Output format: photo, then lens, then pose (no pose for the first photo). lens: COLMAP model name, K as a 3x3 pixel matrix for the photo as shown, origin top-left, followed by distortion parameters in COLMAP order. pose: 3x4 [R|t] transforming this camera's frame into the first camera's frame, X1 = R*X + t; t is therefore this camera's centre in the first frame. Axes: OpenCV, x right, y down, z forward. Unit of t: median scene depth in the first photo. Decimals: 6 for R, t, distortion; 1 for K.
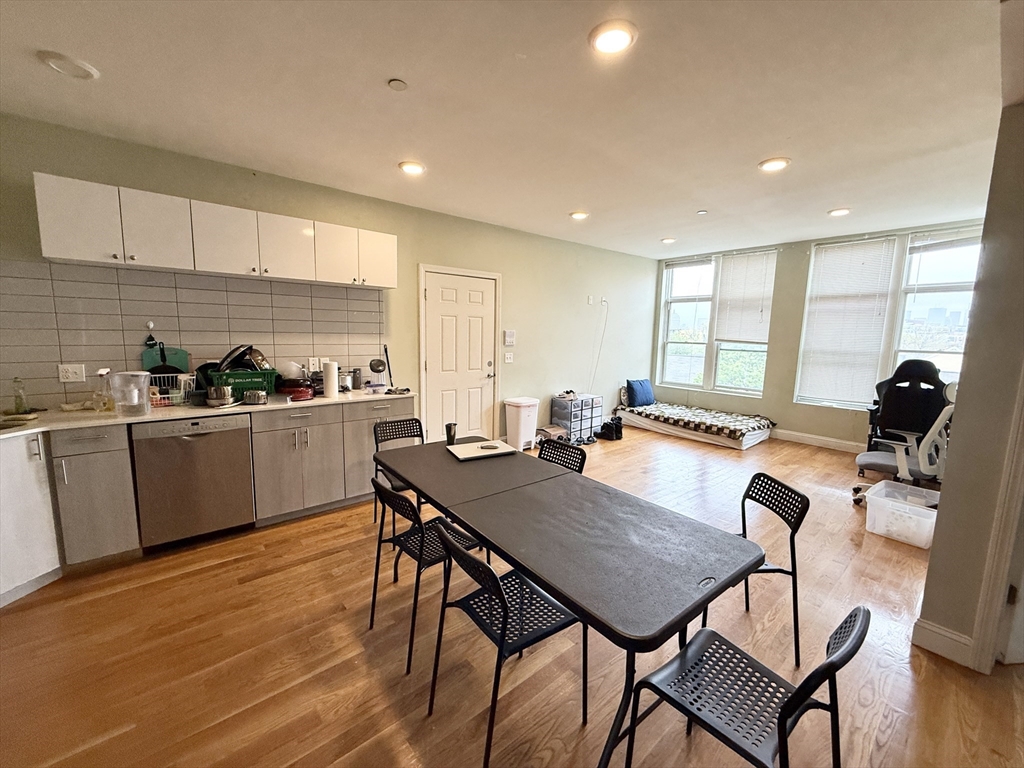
lens RADIAL K [[409.9, 0, 512.8], [0, 409.9, 383.6], [0, 0, 1]] dist [0.001382, 0.000675]
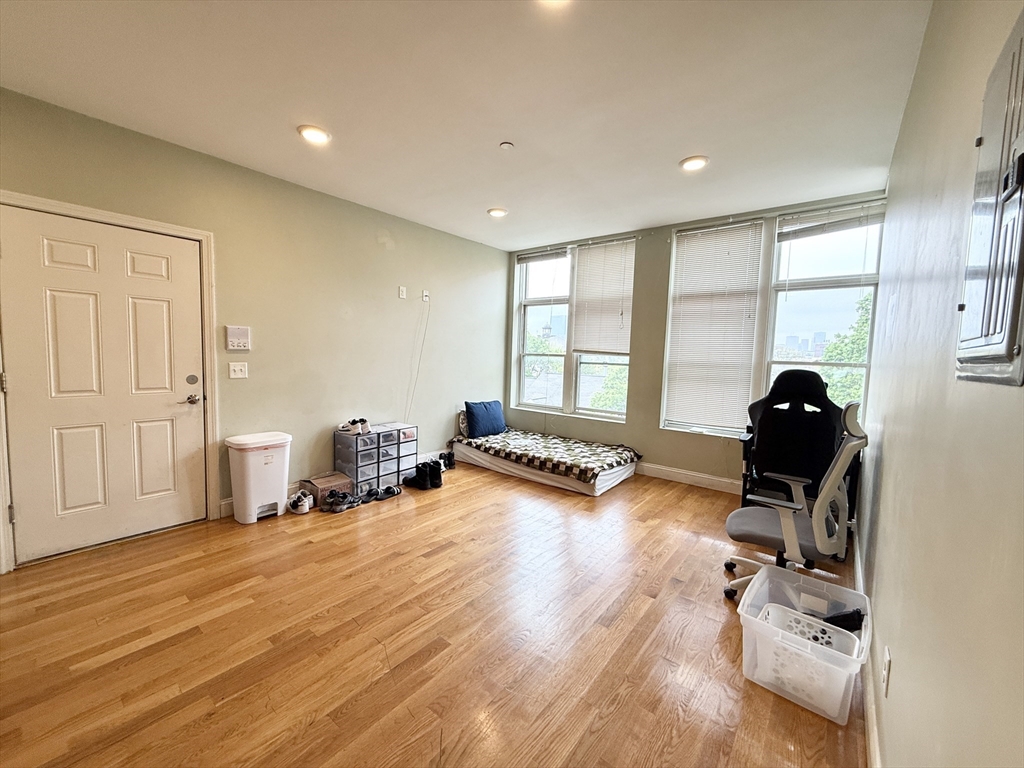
lens RADIAL K [[409.9, 0, 511.3], [0, 409.9, 383.8], [0, 0, 1]] dist [0.001382, 0.000675]
pose [[0.980813, -0.004620, 0.194895, 0.261678], [0.014336, 0.998722, -0.048467, -0.005989], [-0.194422, 0.050331, 0.979626, 0.290814]]
